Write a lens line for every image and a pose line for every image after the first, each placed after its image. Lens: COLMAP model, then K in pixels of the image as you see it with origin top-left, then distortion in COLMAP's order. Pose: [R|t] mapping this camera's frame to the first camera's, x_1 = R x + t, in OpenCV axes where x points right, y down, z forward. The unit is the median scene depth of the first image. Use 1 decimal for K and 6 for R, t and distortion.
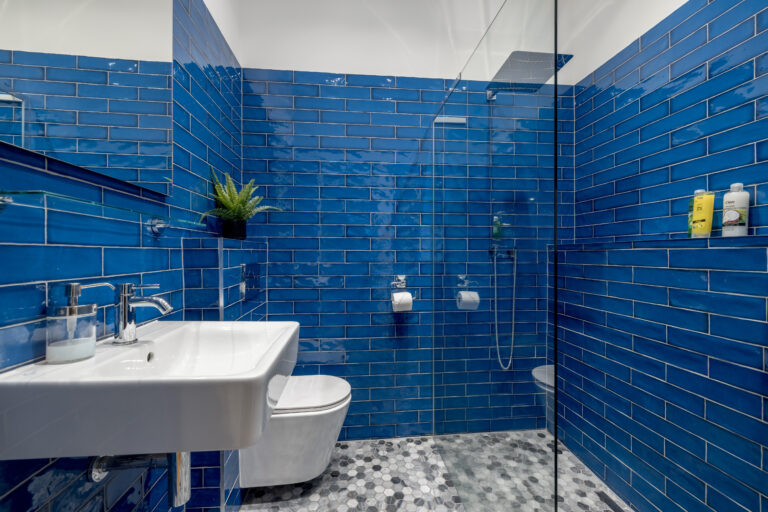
lens RADIAL K [[311.8, 0, 389.4], [0, 311.8, 252.3], [0, 0, 1]] dist [0.000390, 0.000819]
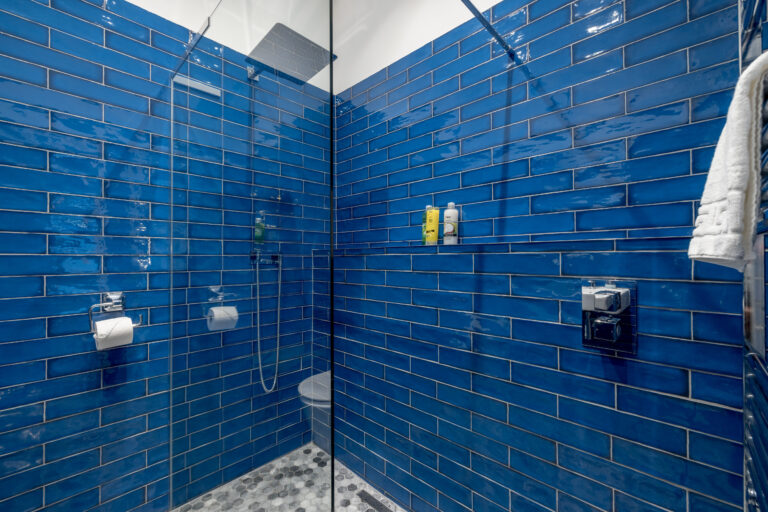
lens RADIAL K [[311.8, 0, 376.4], [0, 311.8, 260.0], [0, 0, 1]] dist [0.000390, 0.000819]
pose [[0.775671, -0.004486, 0.631122, 0.058517], [0.000222, 0.999977, 0.006834, 0.000937], [-0.631138, -0.005161, 0.775654, 0.145152]]
